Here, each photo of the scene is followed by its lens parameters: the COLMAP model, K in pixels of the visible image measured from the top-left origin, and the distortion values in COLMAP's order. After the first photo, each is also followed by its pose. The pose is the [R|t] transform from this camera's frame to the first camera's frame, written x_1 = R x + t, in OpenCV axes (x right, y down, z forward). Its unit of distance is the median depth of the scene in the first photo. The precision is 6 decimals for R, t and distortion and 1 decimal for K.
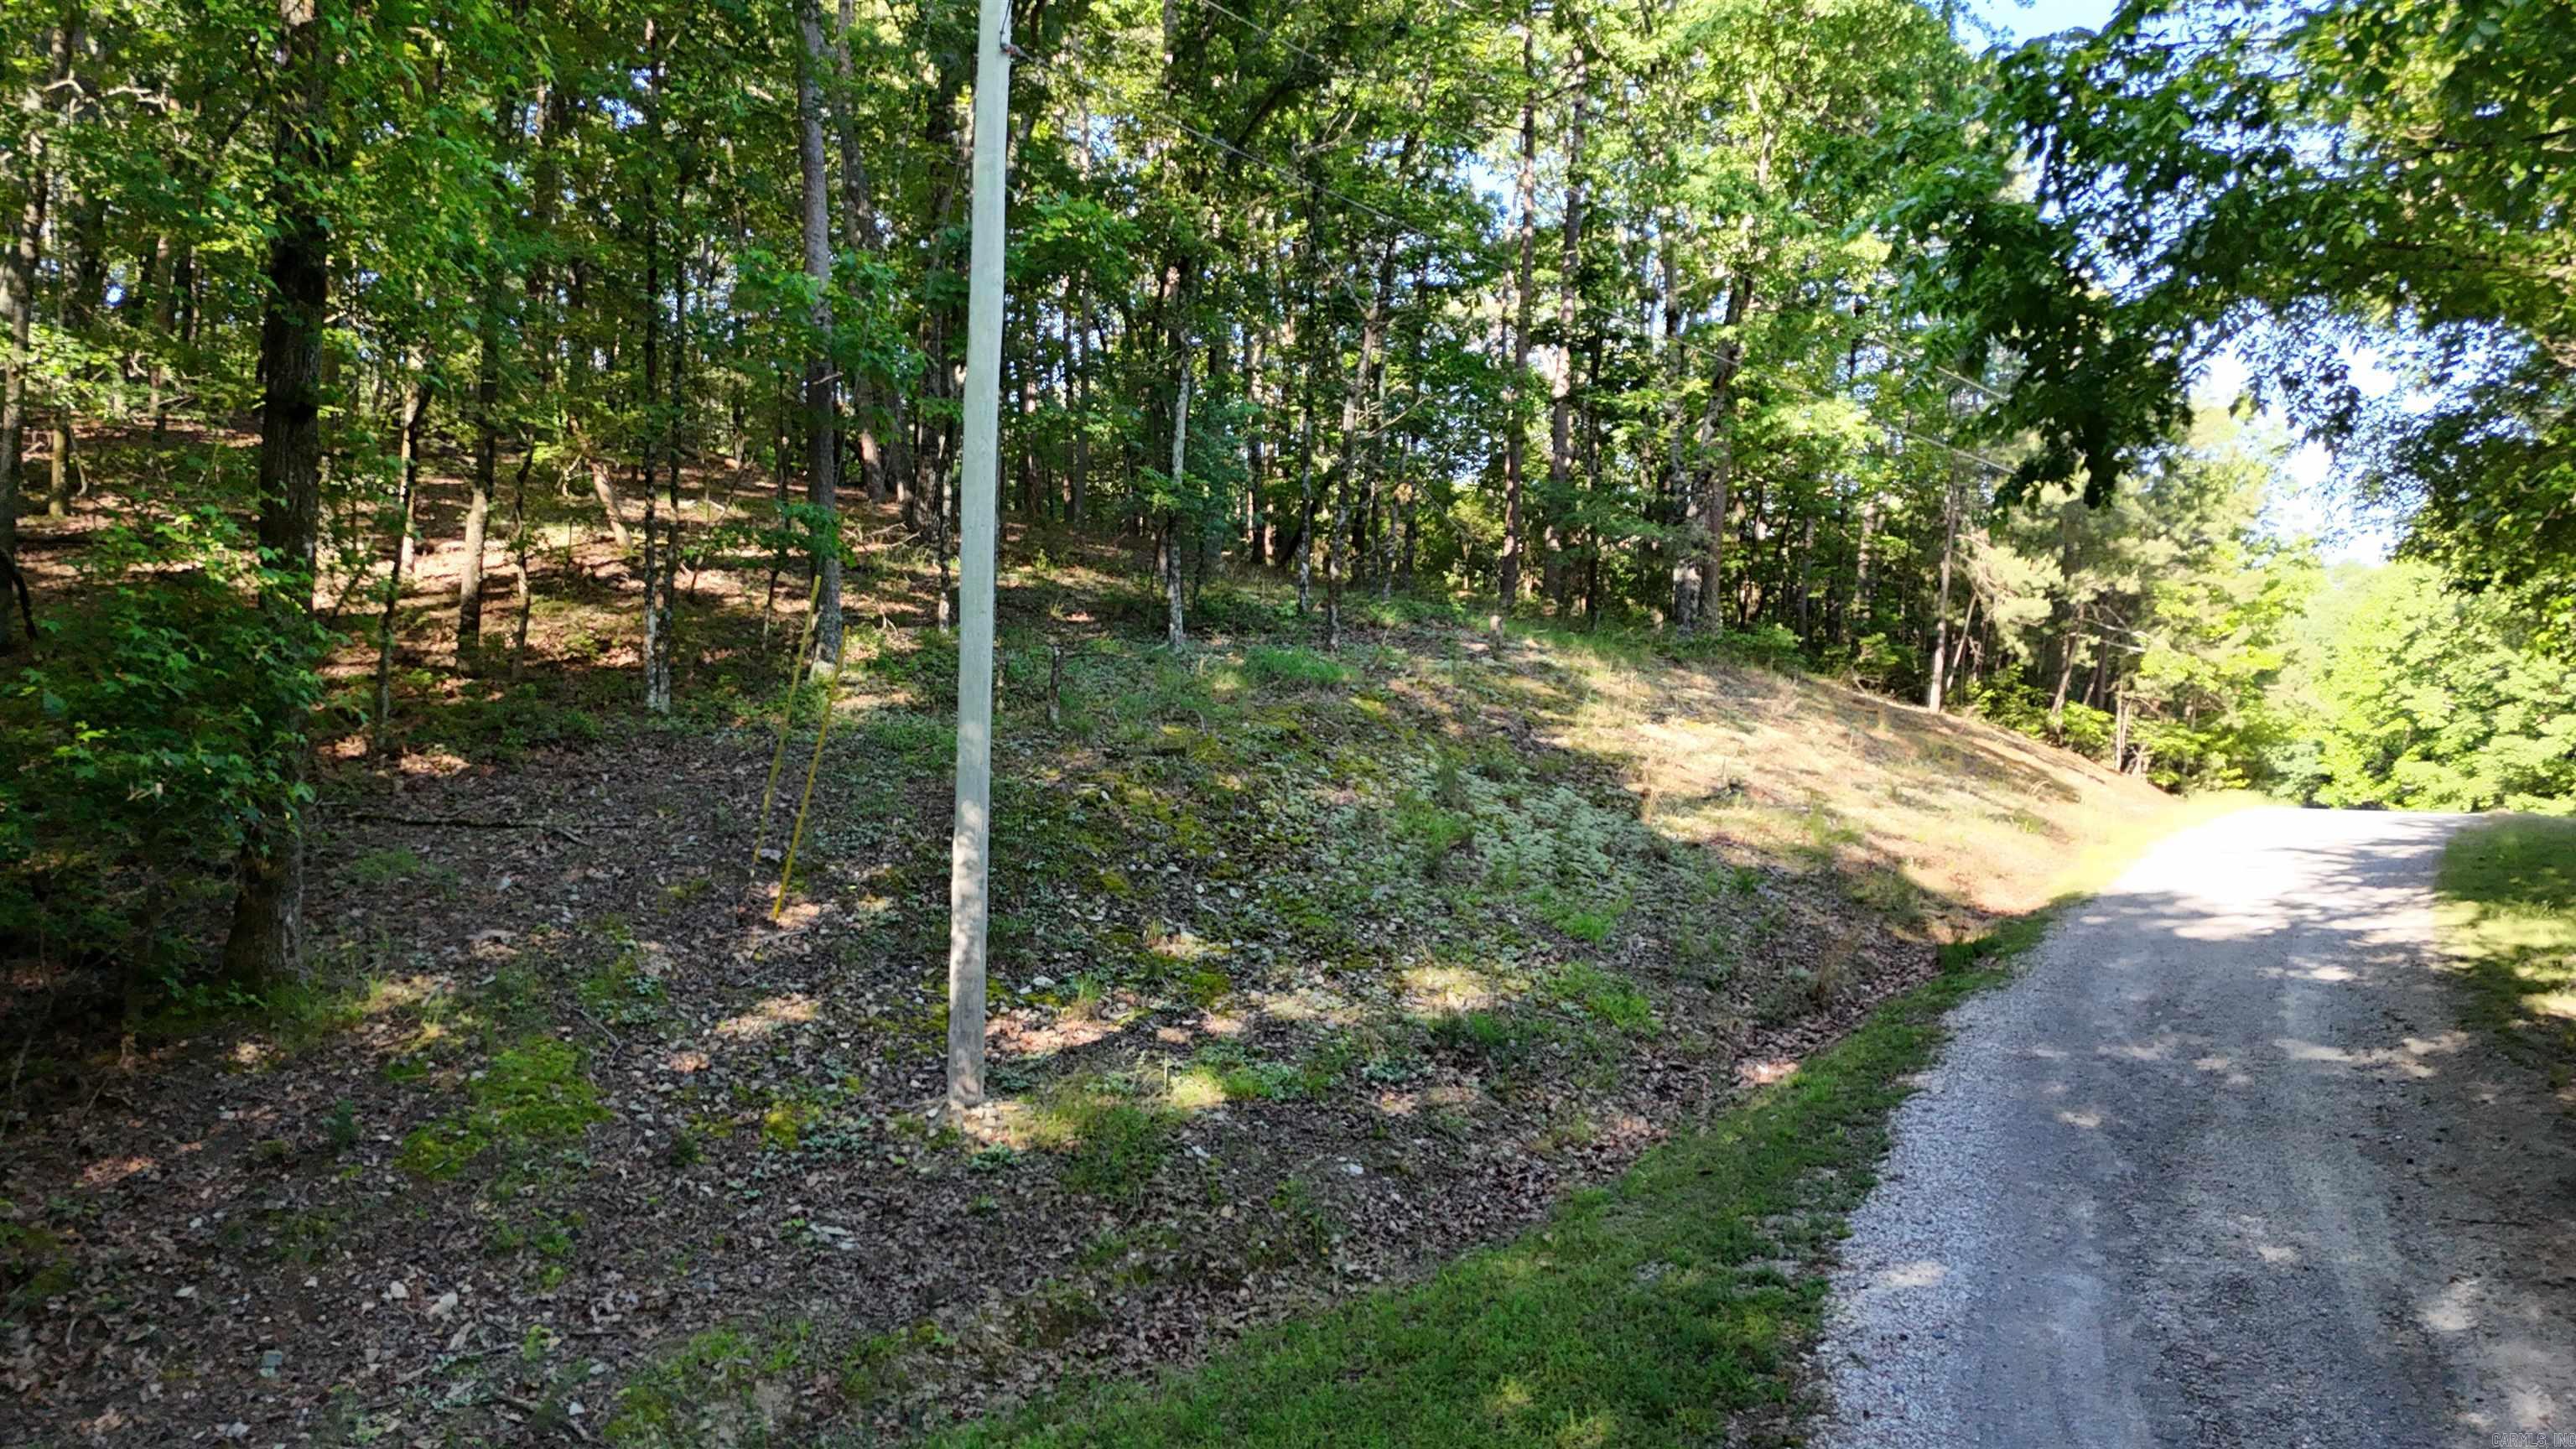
lens RADIAL K [[1877.2, 0, 1288.0], [0, 1877.2, 724.5], [0, 0, 1]] dist [0.092192, -0.091170]
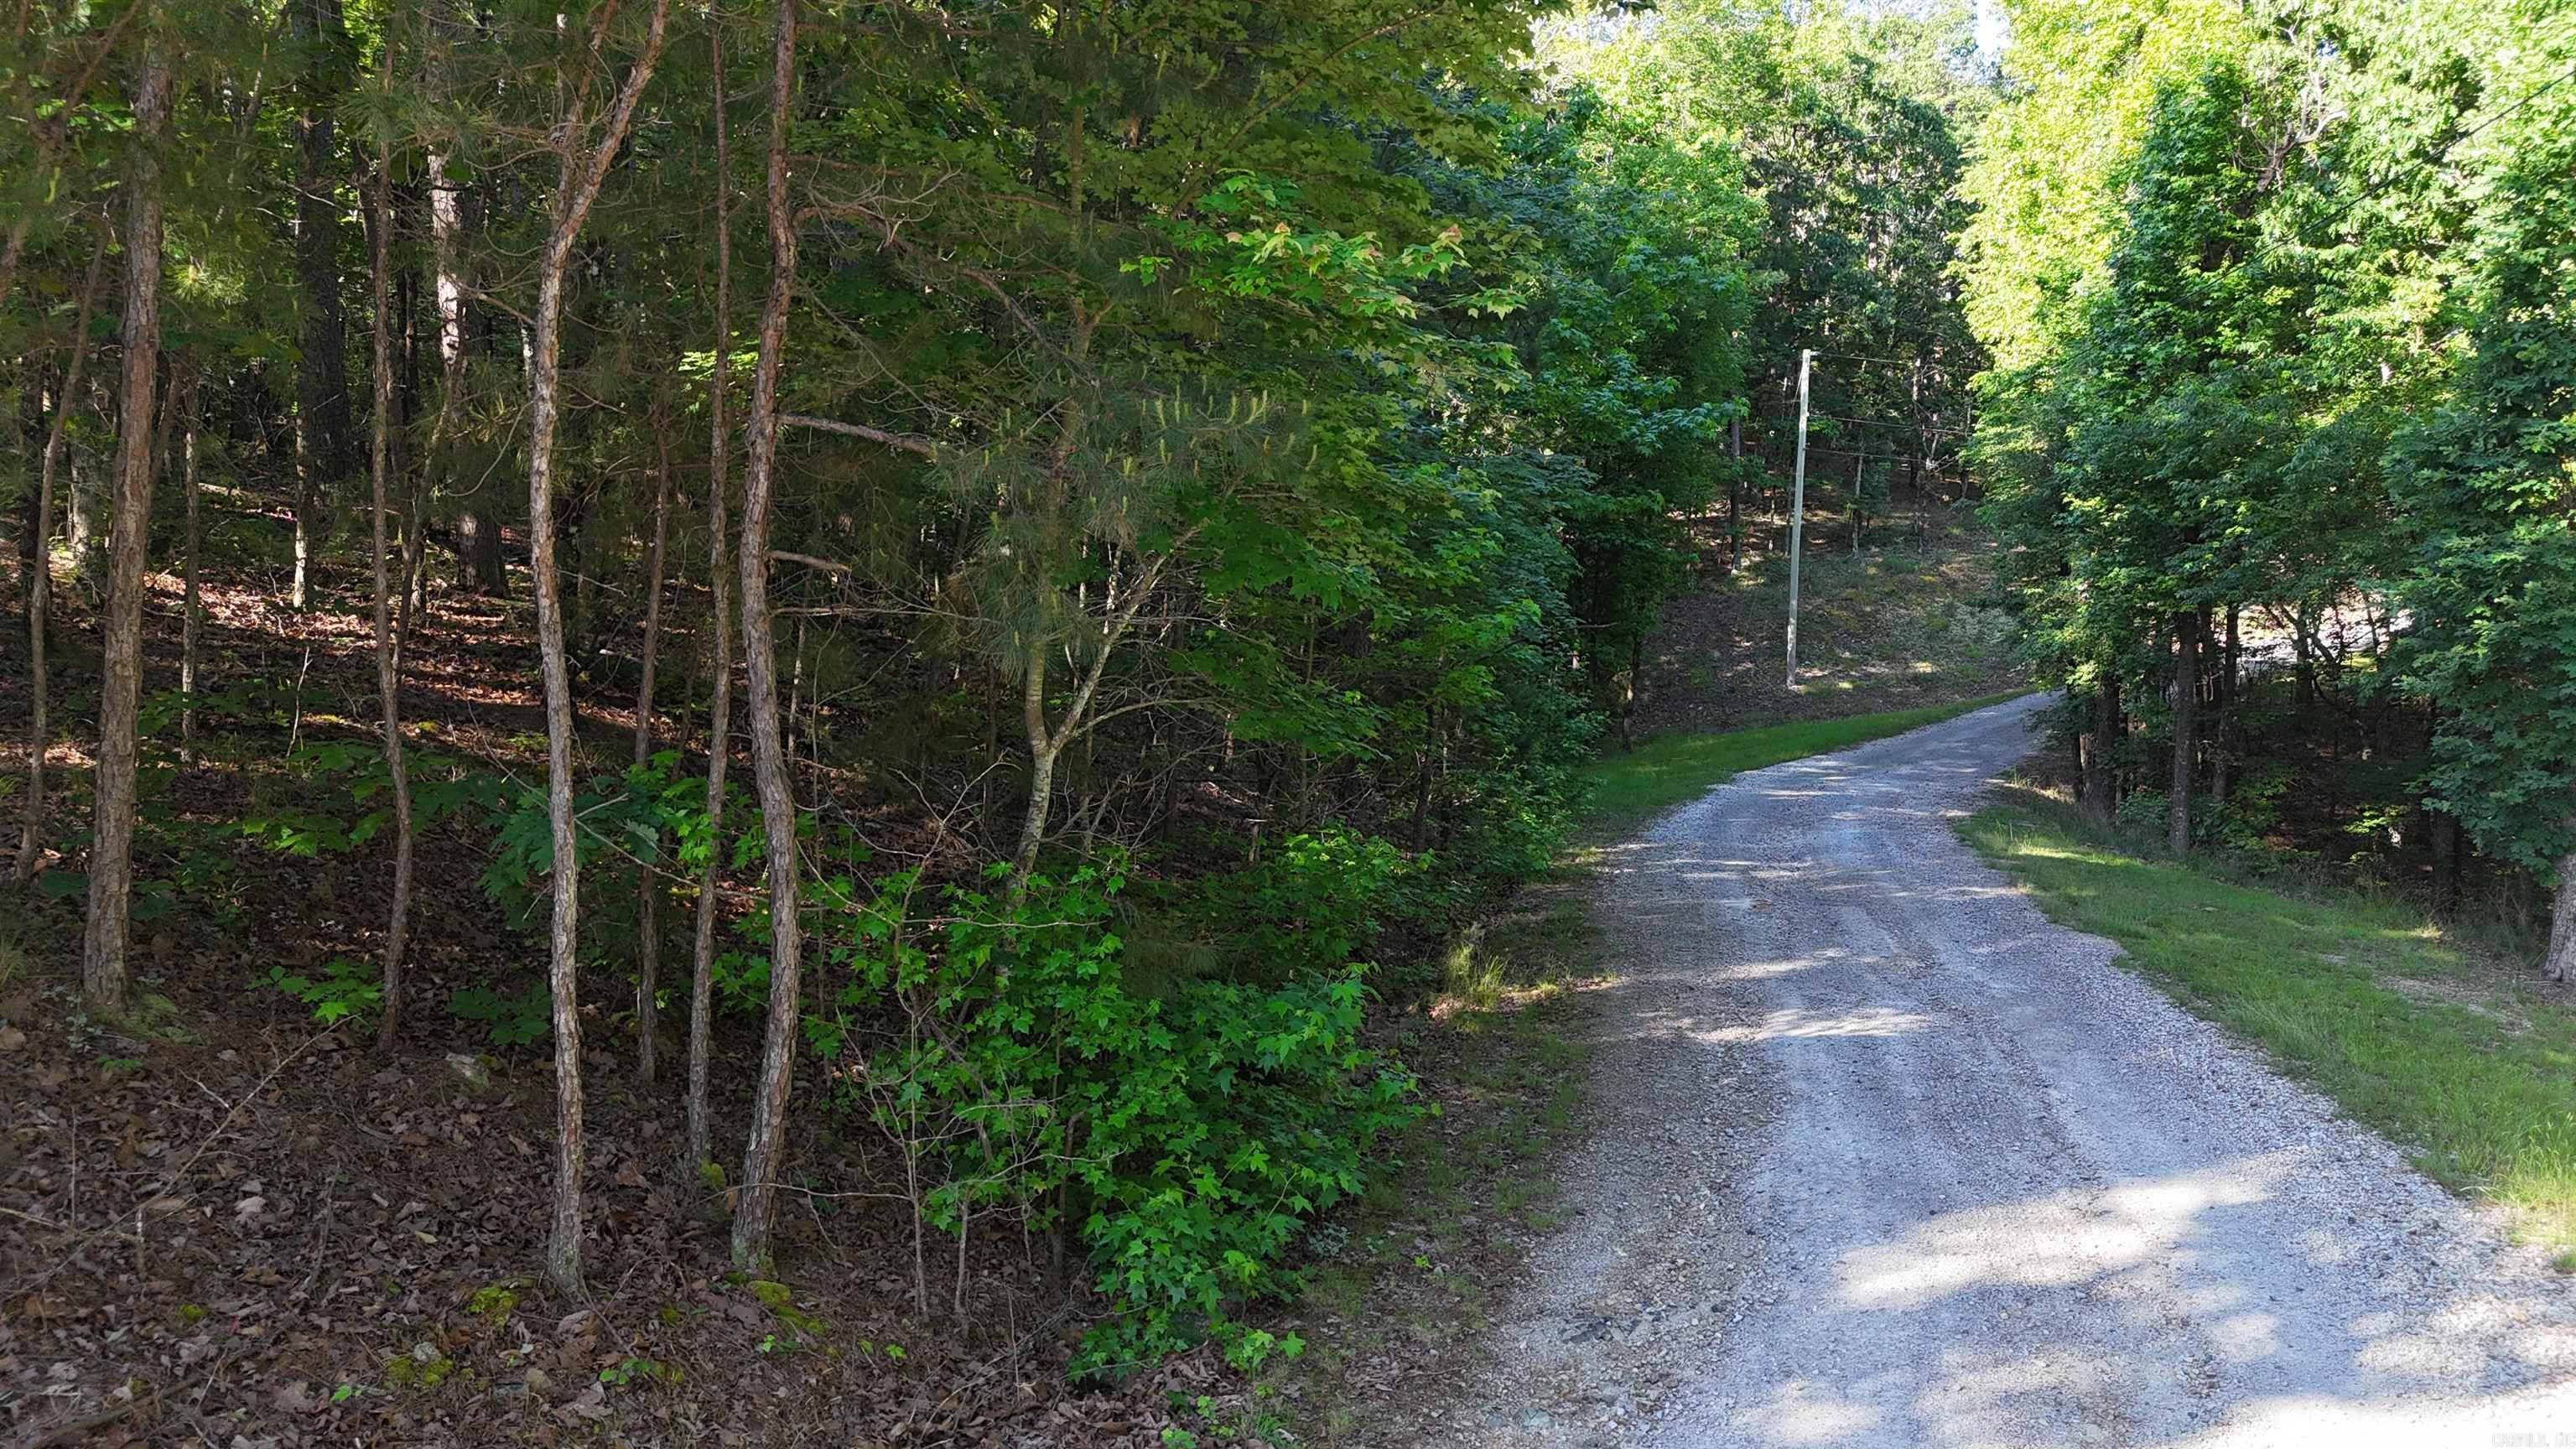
lens RADIAL K [[1877.2, 0, 1288.0], [0, 1877.2, 724.5], [0, 0, 1]] dist [0.092192, -0.091170]
pose [[0.930209, 0.039113, -0.364940, 0.227636], [0.005790, 0.992618, 0.121144, -0.163501], [0.366984, -0.114803, 0.923116, -2.282861]]
